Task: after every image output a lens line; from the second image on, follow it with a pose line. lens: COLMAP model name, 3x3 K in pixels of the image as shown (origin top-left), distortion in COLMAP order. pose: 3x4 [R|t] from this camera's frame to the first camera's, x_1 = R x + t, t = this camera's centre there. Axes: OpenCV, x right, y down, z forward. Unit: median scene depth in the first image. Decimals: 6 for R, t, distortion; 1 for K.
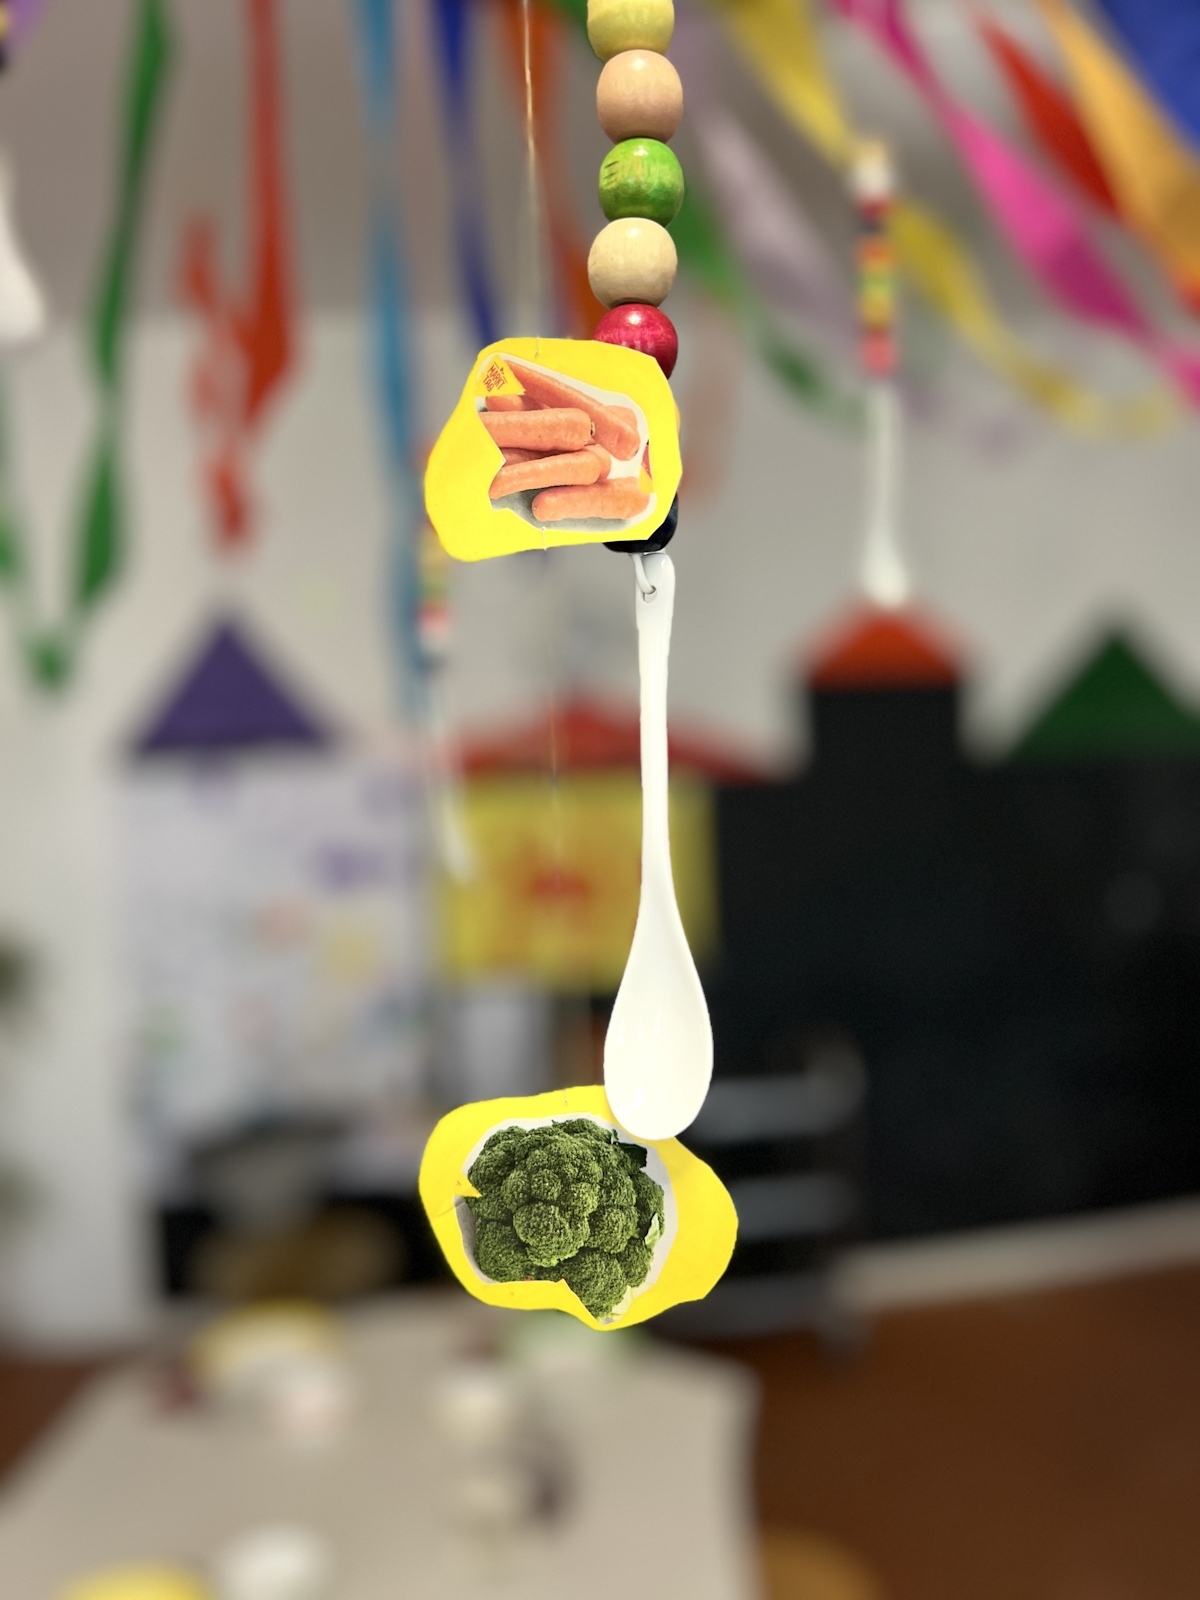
lens RADIAL K [[1207.8, 0, 600.0], [0, 1207.8, 800.0], [0, 0, 1]] dist [0.039505, -0.046039]
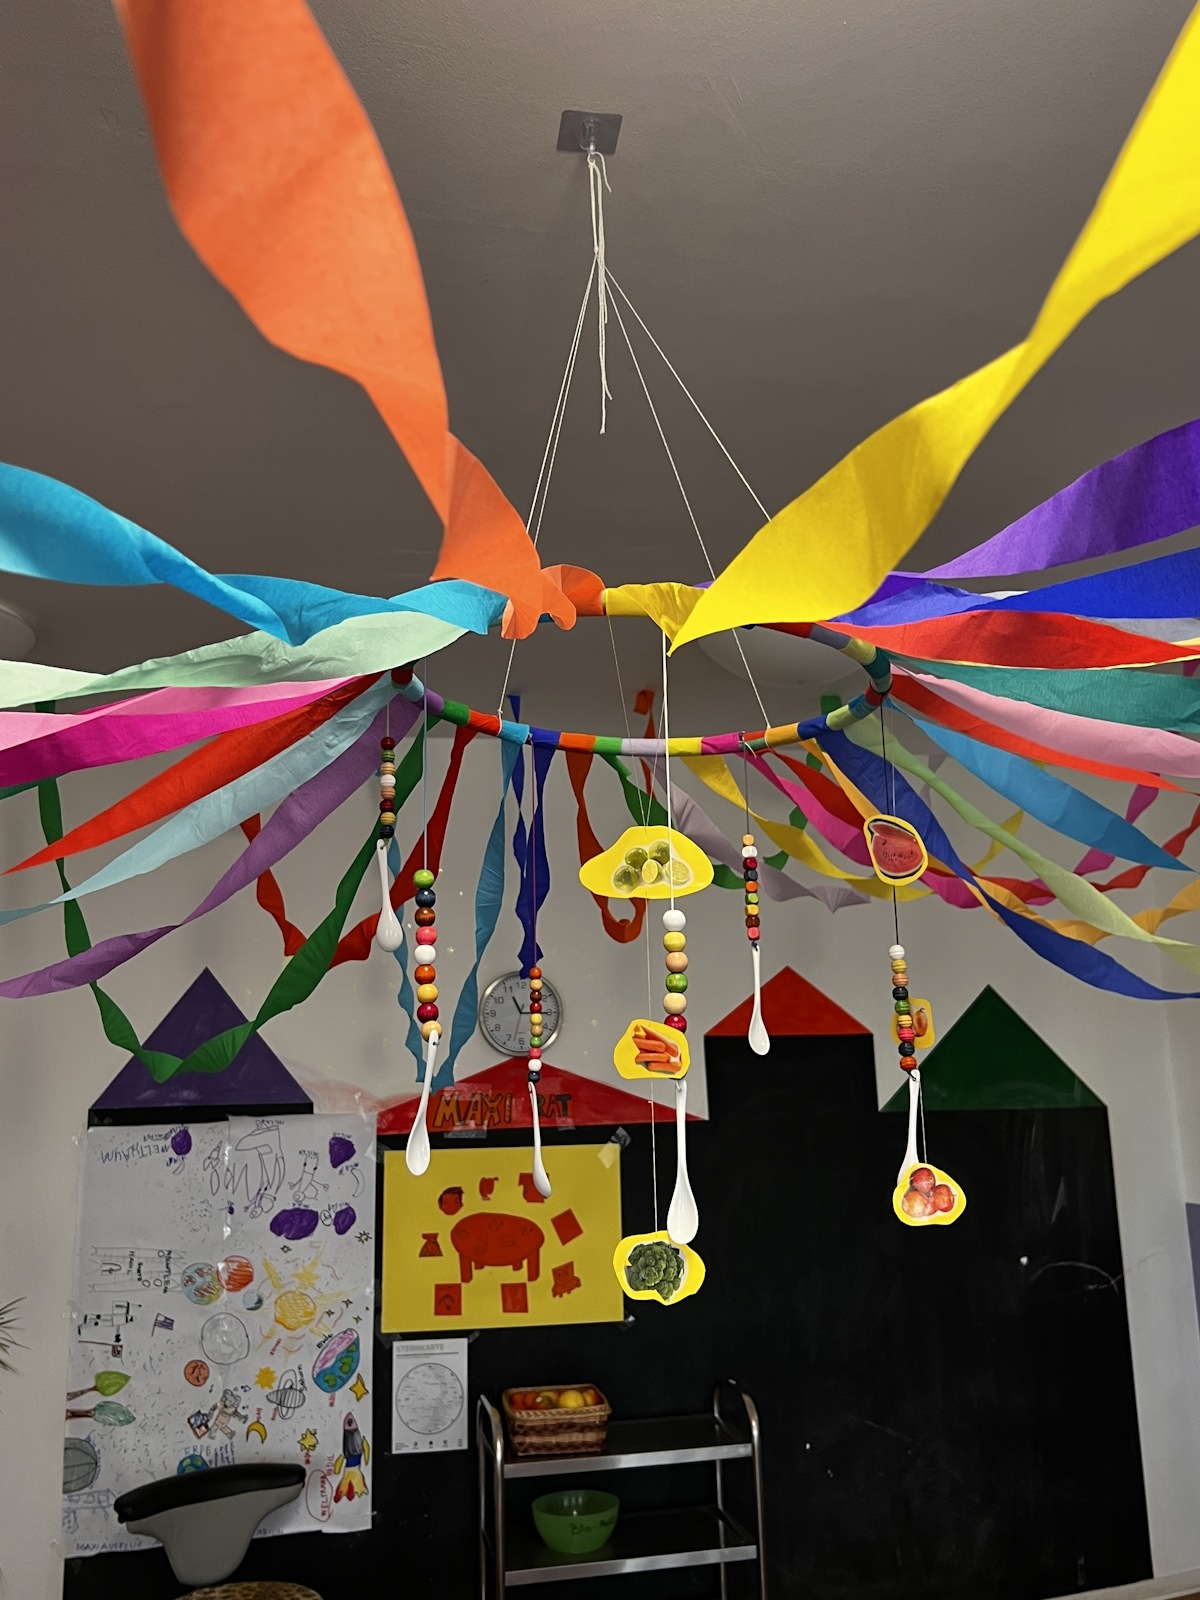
lens RADIAL K [[1365.8, 0, 600.0], [0, 1365.8, 800.0], [0, 0, 1]] dist [0.045997, -0.010648]
pose [[0.996574, 0.029708, 0.077189, -0.543250], [-0.008964, 0.966562, -0.256277, 0.046247], [-0.082221, 0.254707, 0.963516, -3.198632]]
